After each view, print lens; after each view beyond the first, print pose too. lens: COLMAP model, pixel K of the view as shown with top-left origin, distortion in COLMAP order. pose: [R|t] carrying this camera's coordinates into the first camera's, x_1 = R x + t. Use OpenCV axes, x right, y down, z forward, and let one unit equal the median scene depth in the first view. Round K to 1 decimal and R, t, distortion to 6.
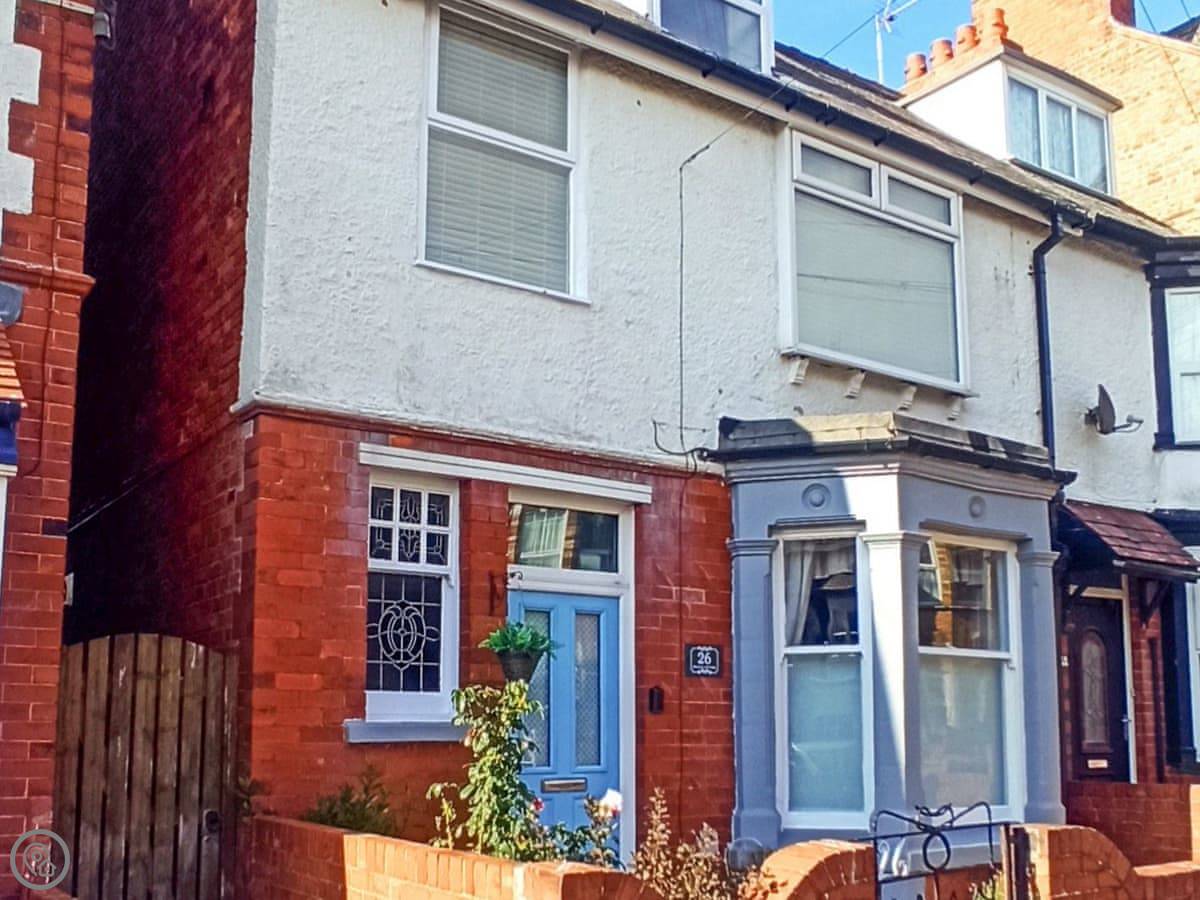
lens RADIAL K [[1598.0, 0, 600.0], [0, 1598.0, 450.0], [0, 0, 1]] dist [-0.148618, 0.404979]
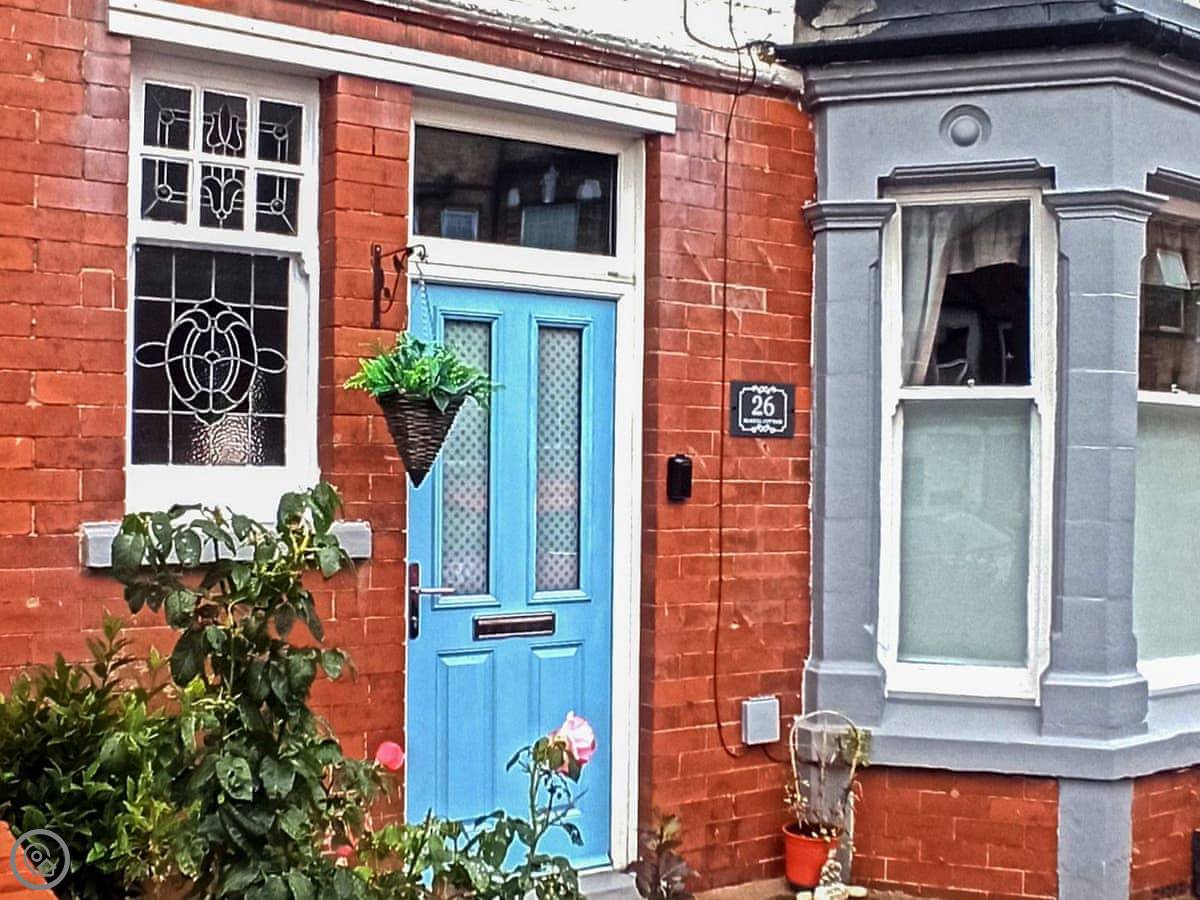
lens RADIAL K [[1723.1, 0, 600.0], [0, 1723.1, 450.0], [0, 0, 1]] dist [-0.029259, 0.053188]
pose [[0.999749, 0.011538, -0.019183, 0.018818], [-0.008109, 0.985397, 0.170081, 0.041243], [0.020865, -0.169883, 0.985243, 0.387127]]
